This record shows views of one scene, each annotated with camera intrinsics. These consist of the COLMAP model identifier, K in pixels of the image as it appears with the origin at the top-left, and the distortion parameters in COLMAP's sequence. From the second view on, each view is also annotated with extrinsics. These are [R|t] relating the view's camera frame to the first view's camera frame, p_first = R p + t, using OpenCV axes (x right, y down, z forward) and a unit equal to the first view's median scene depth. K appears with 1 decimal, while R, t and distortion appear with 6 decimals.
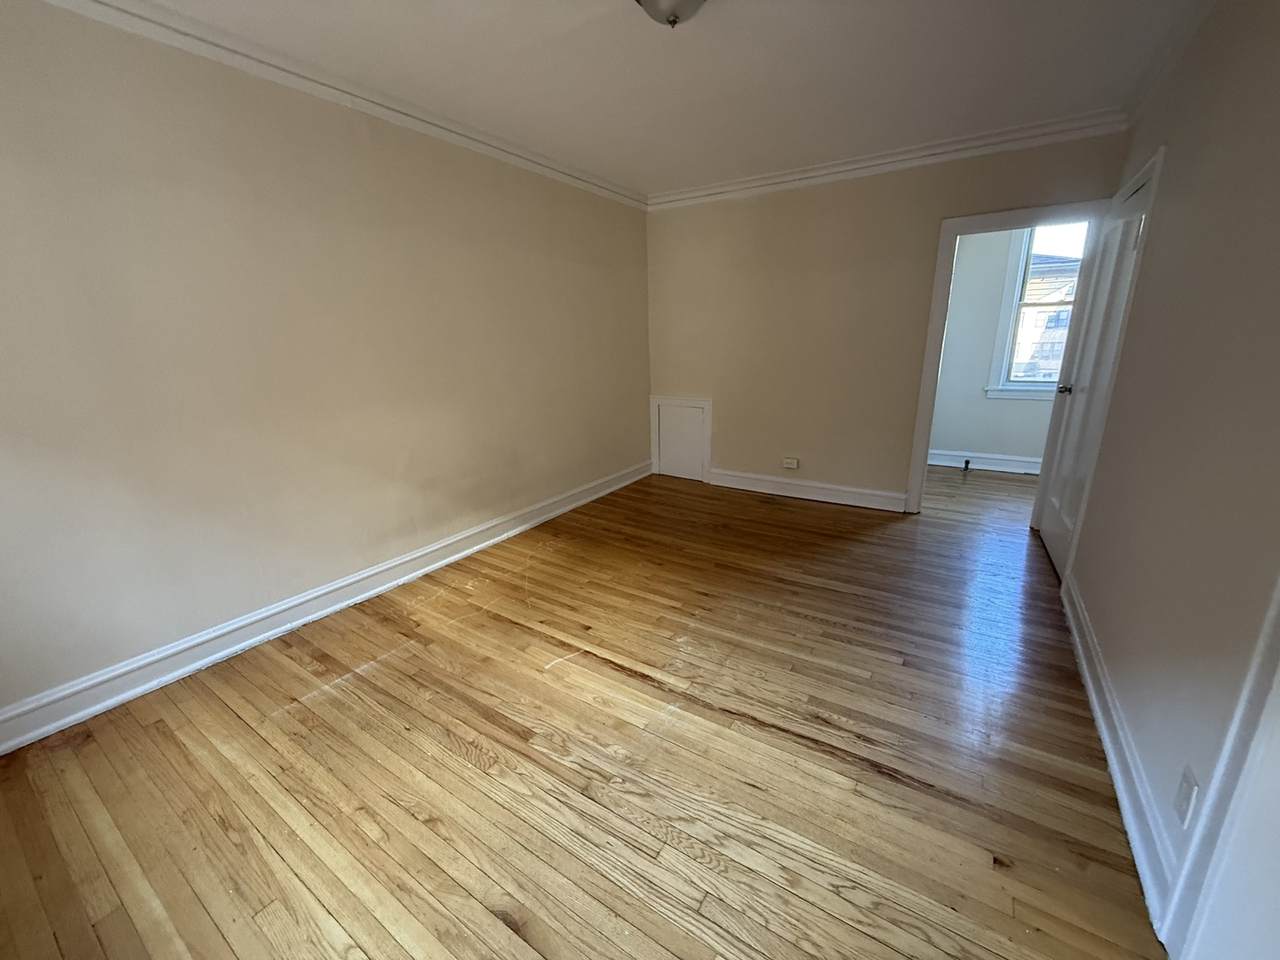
lens RADIAL K [[508.7, 0, 640.0], [0, 508.7, 480.0], [0, 0, 1]] dist [0.001046, -0.000015]
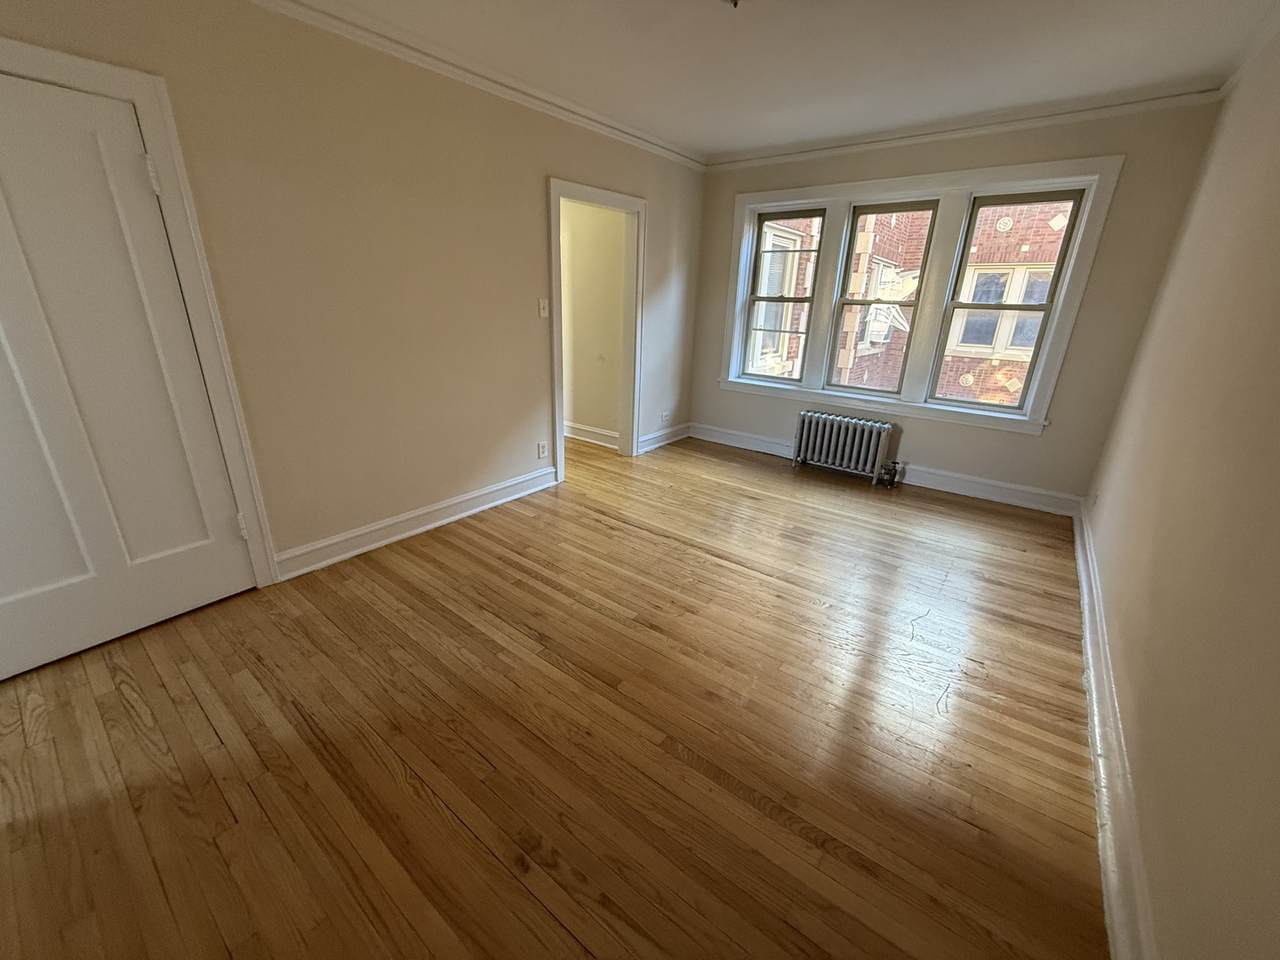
lens RADIAL K [[508.7, 0, 640.0], [0, 508.7, 480.0], [0, 0, 1]] dist [0.001046, -0.000015]
pose [[-0.997002, -0.034023, 0.069488, 0.137228], [0.012226, 0.817560, 0.575714, -0.597372], [-0.076398, 0.574838, -0.814693, 2.085342]]
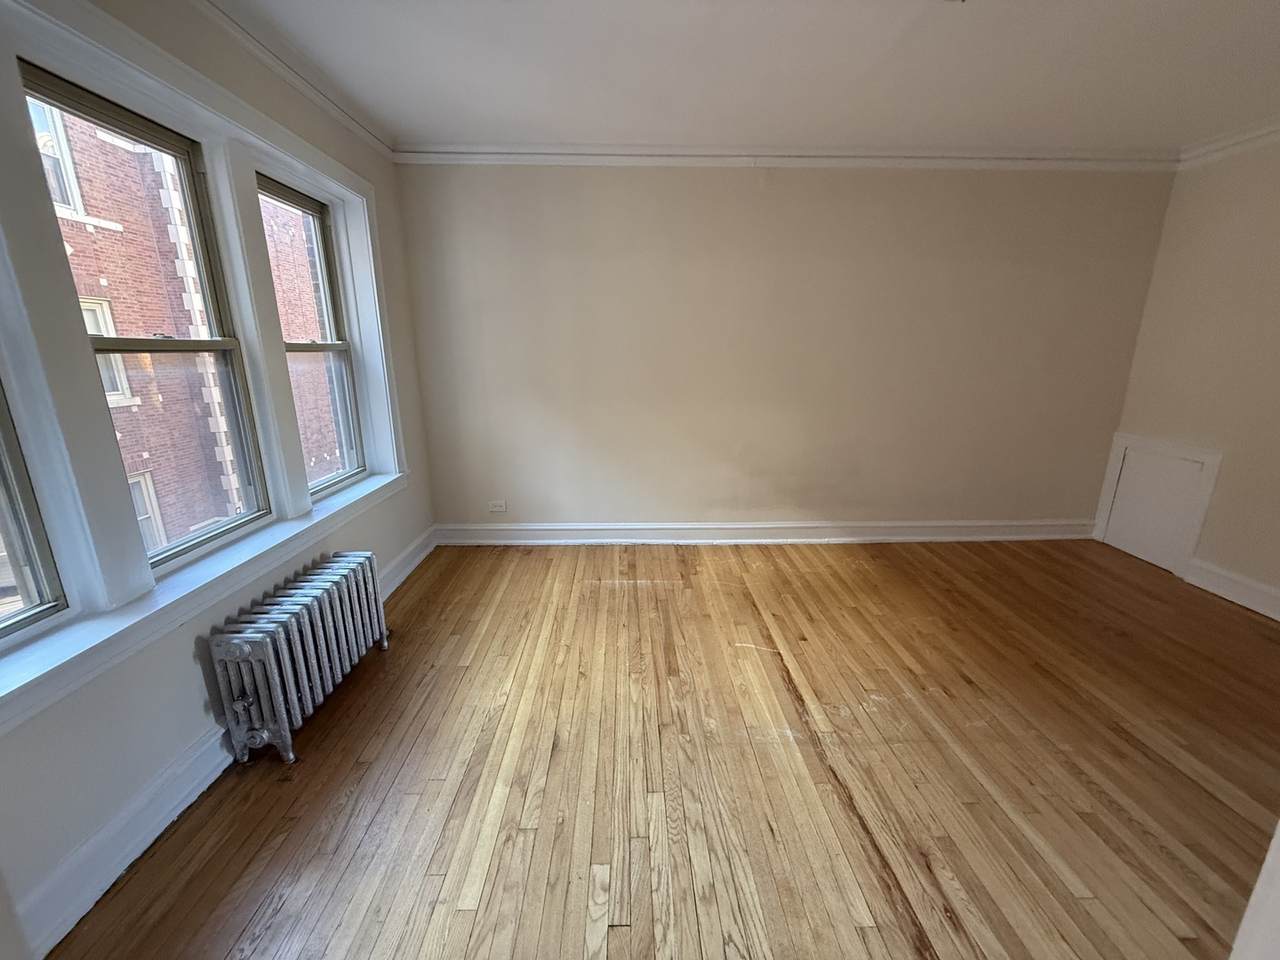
lens RADIAL K [[508.7, 0, 640.0], [0, 508.7, 480.0], [0, 0, 1]] dist [0.001046, -0.000015]
pose [[0.571380, 0.227716, -0.788461, 0.527047], [-0.233521, 0.966132, 0.109801, -0.058365], [0.786761, 0.121384, 0.605205, 0.118062]]
